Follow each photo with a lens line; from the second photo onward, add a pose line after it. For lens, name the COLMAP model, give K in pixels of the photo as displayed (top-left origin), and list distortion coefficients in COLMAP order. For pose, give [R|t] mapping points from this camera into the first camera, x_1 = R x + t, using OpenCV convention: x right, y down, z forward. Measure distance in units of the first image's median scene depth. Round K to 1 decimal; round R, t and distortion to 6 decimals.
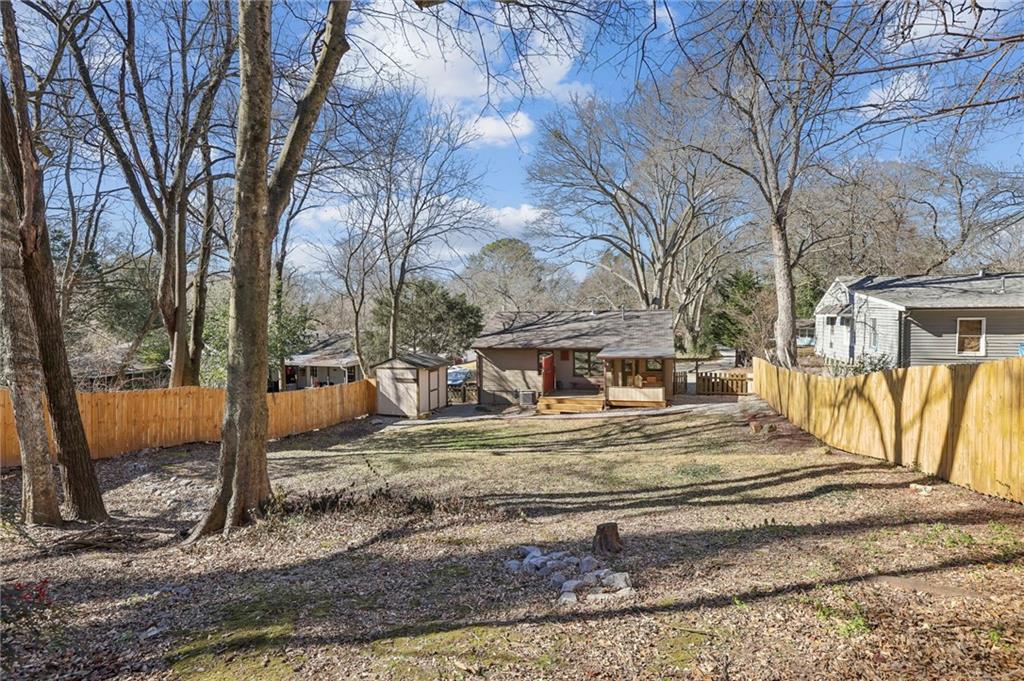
lens RADIAL K [[464.3, 0, 512.0], [0, 464.3, 340.5], [0, 0, 1]] dist [-0.000481, 0.000129]
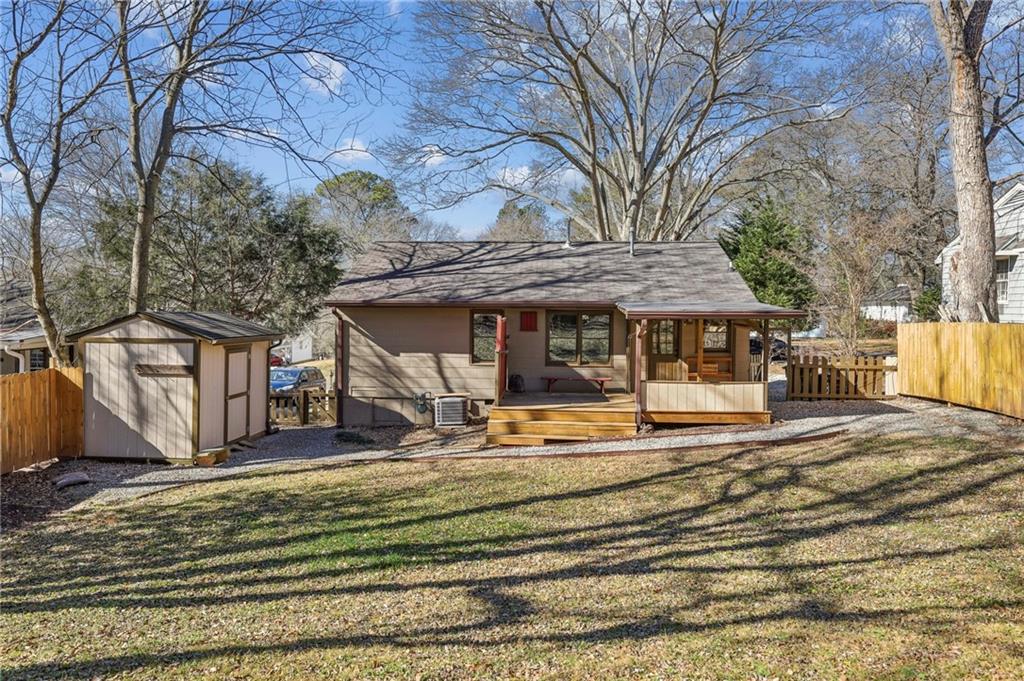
lens RADIAL K [[708.9, 0, 511.0], [0, 708.9, 309.6], [0, 0, 1]] dist [0.030722, 0.002428]
pose [[0.979133, 0.014911, 0.202674, -0.054643], [-0.008515, 0.999439, -0.032397, 0.046042], [-0.203043, 0.029995, 0.978710, 0.299373]]
